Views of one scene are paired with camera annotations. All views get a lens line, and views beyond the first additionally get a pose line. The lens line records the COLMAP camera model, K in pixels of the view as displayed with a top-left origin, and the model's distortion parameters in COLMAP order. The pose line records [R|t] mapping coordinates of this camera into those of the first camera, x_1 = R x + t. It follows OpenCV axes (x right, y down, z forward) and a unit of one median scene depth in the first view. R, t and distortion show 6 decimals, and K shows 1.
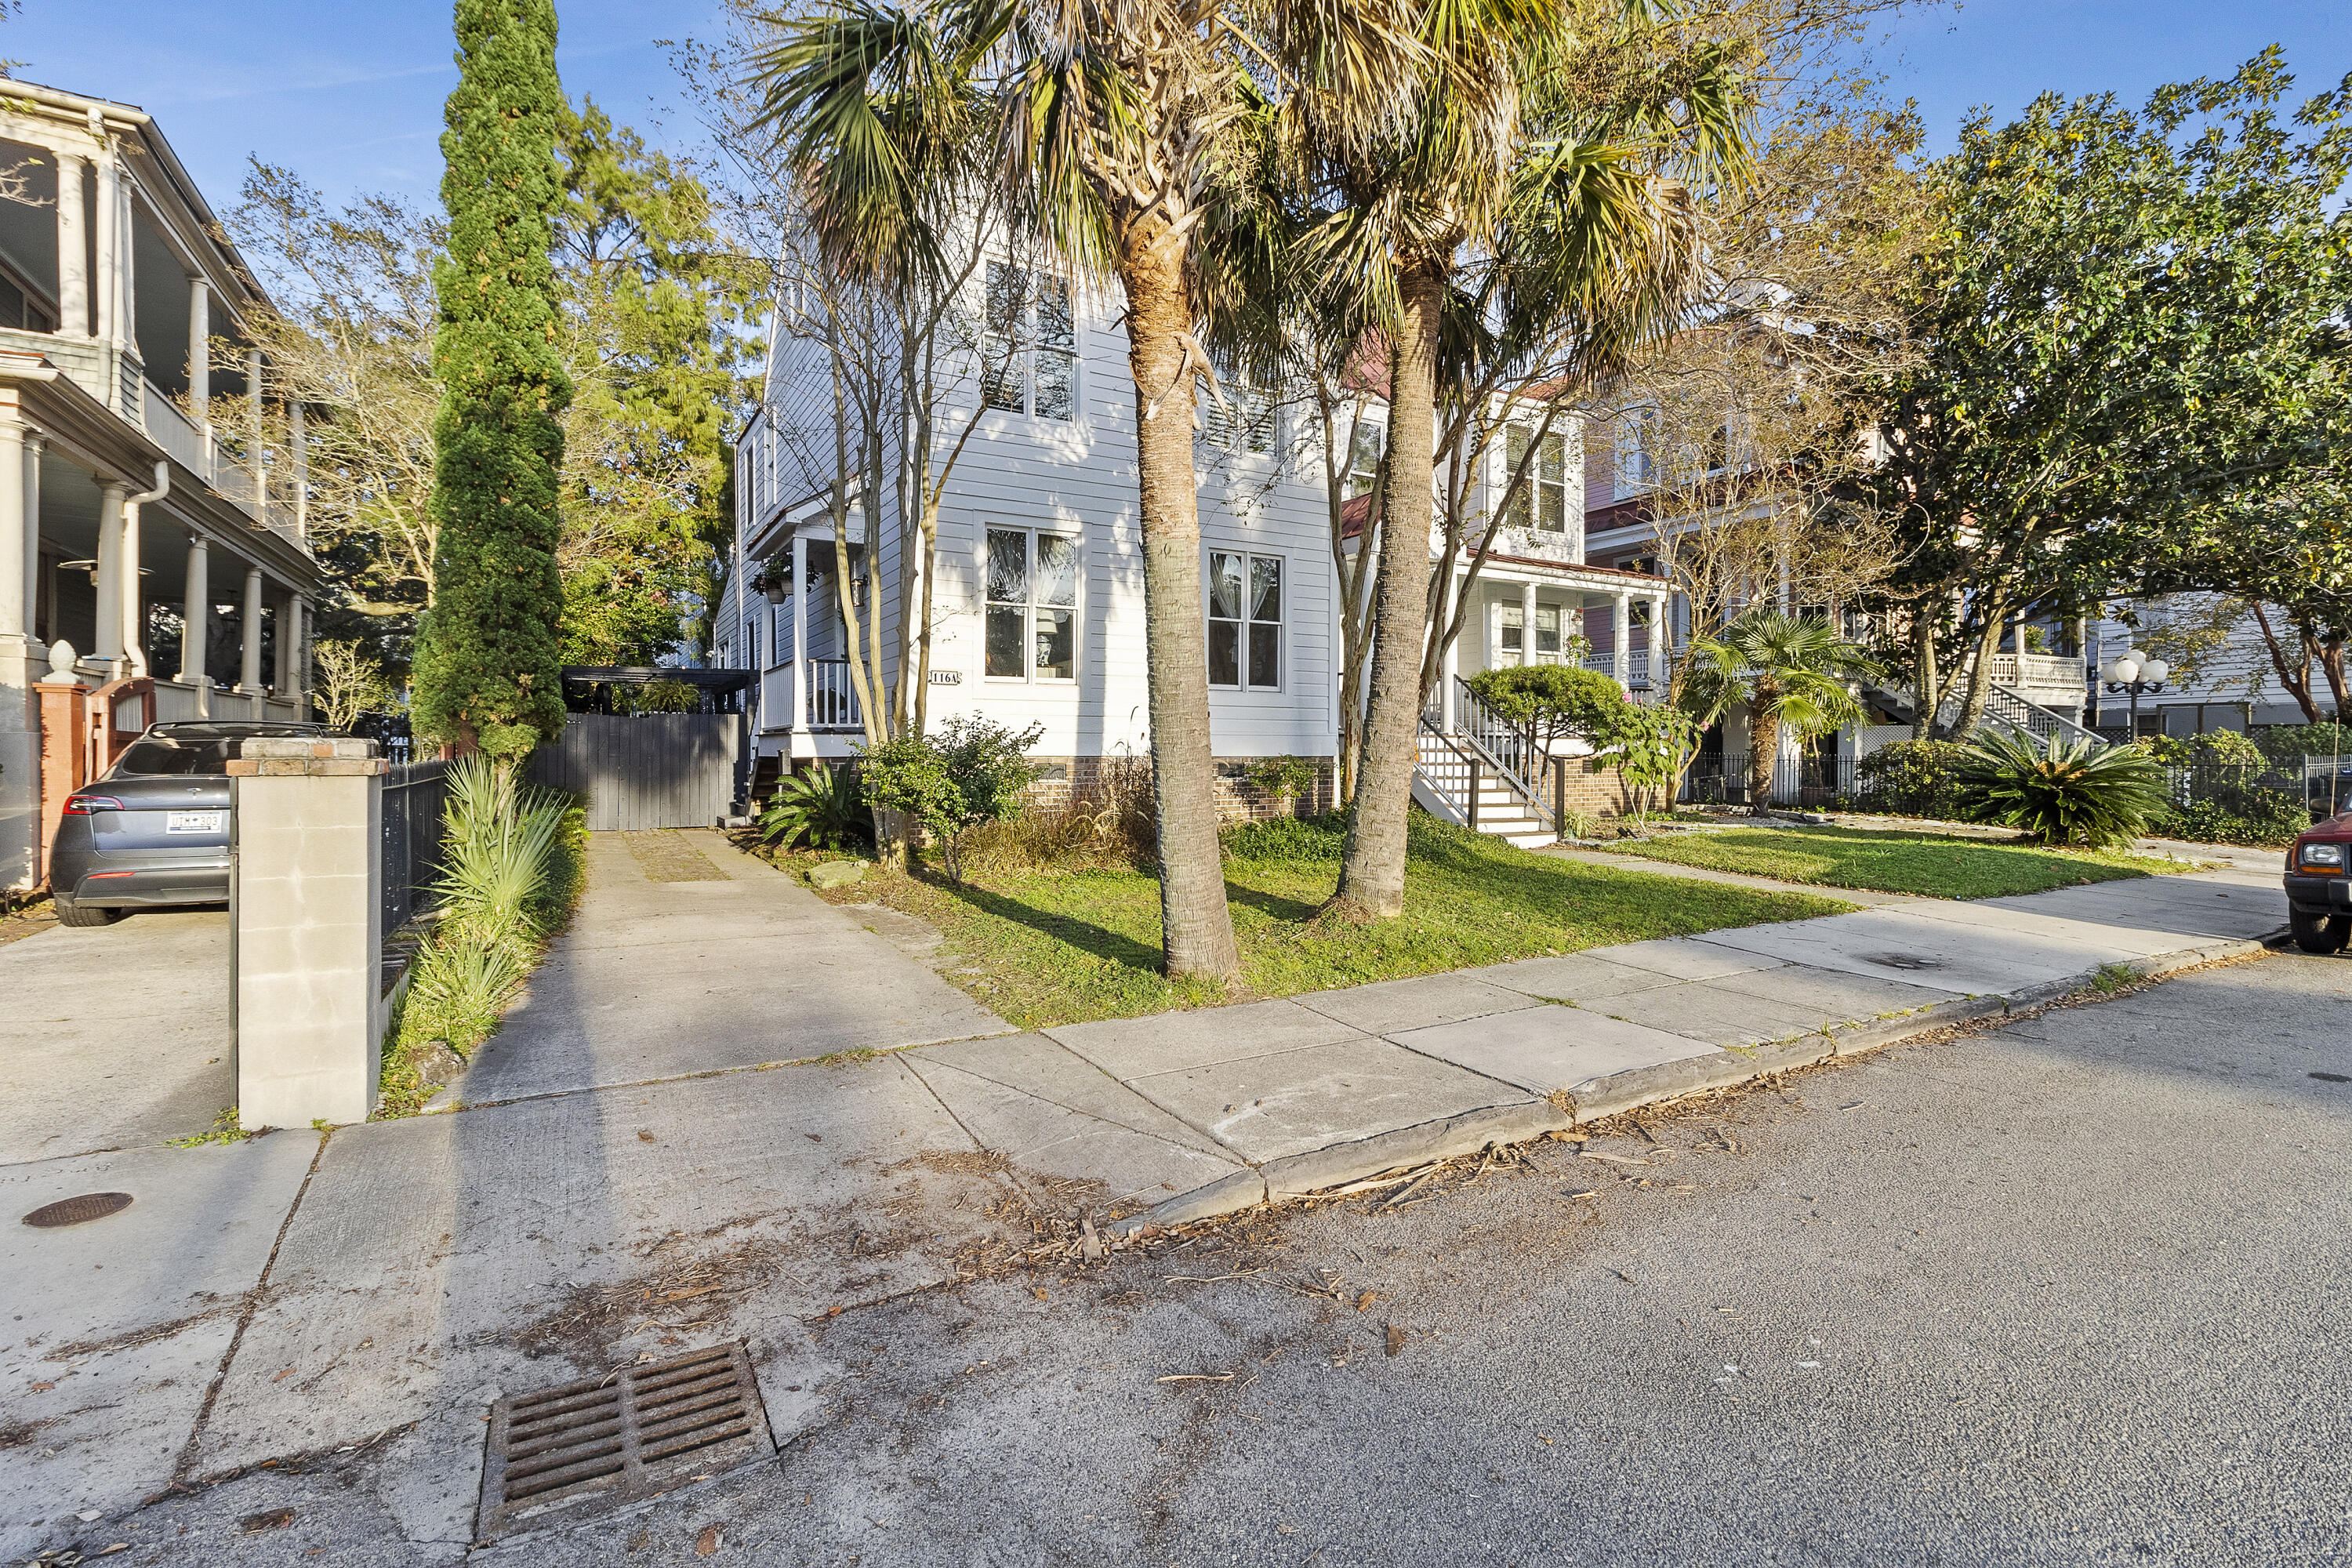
lens RADIAL K [[1087.6, 0, 1173.7], [0, 1087.6, 778.8], [0, 0, 1]] dist [0.006545, 0.000852]
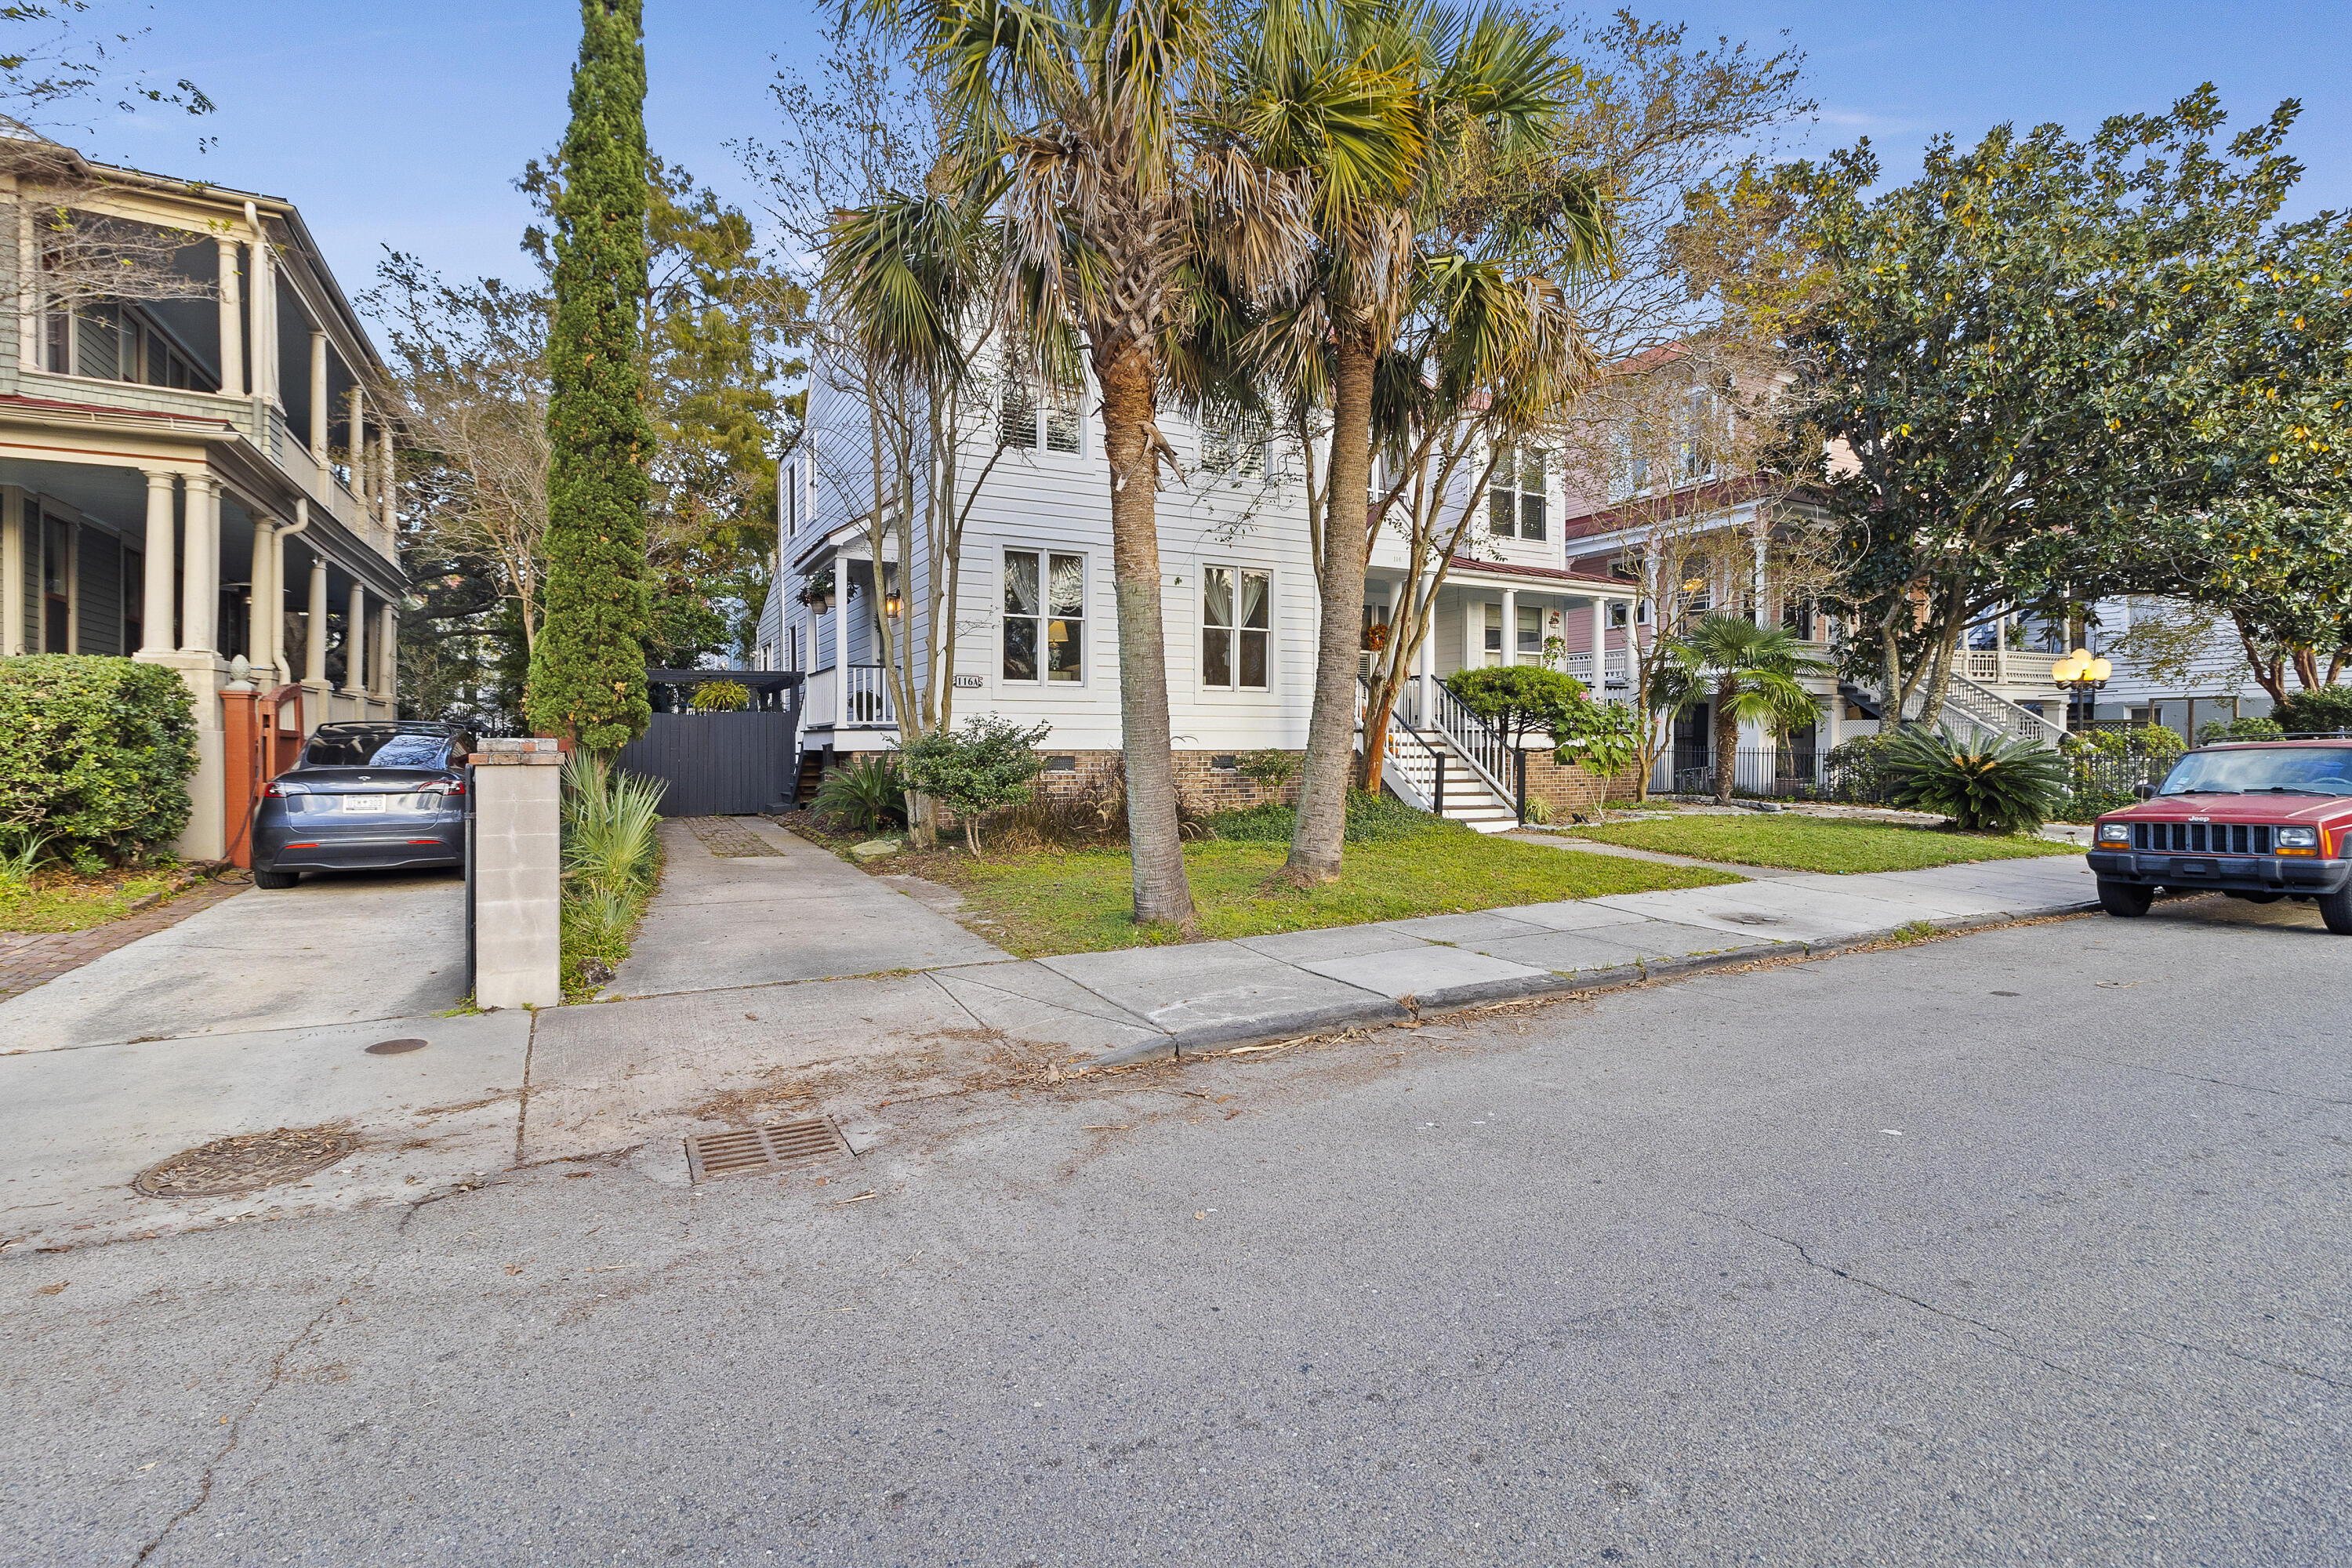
lens RADIAL K [[1087.6, 0, 1167.7], [0, 1087.6, 769.1], [0, 0, 1]] dist [0.006545, 0.000852]
pose [[0.999519, -0.000361, -0.031020, 0.033529], [0.000268, 0.999995, -0.003003, 0.002476], [0.031021, 0.002993, 0.999514, -0.129668]]
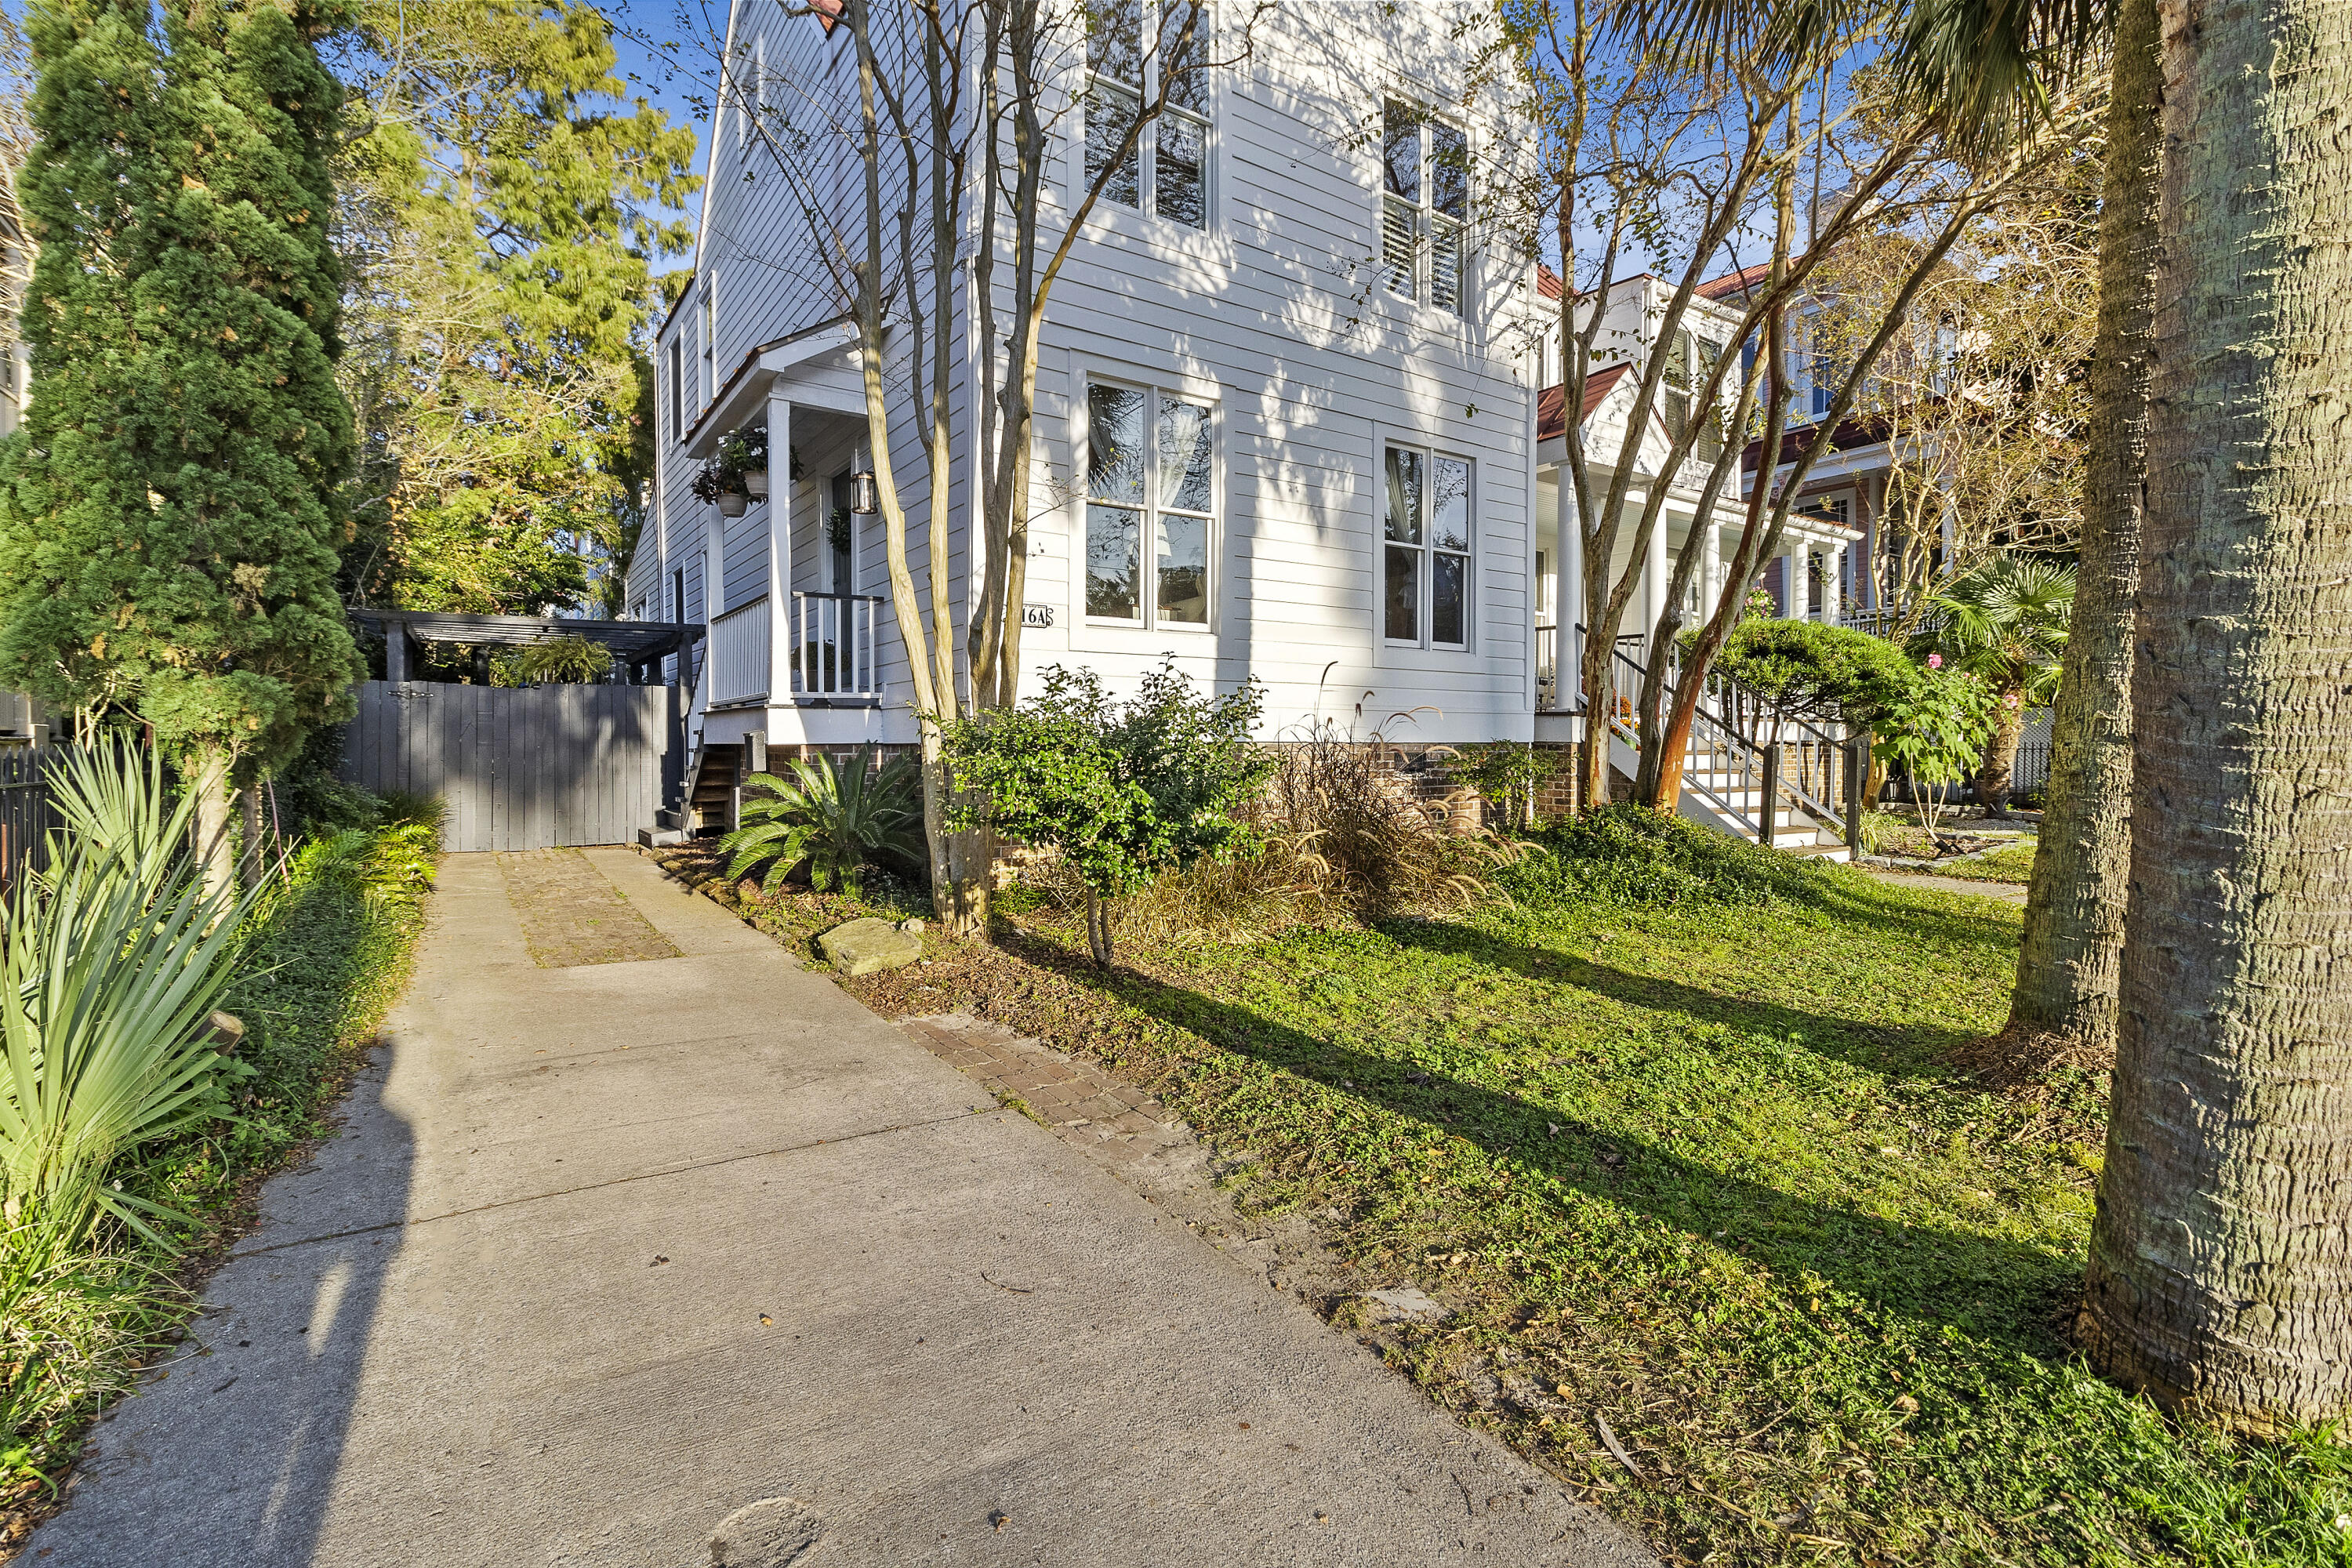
lens RADIAL K [[1087.6, 0, 1181.2], [0, 1087.6, 772.0], [0, 0, 1]] dist [0.006545, 0.000852]
pose [[0.996866, -0.004027, 0.079007, -0.163667], [0.003875, 0.999990, 0.002081, -0.004217], [-0.079015, -0.001769, 0.996872, 0.352553]]
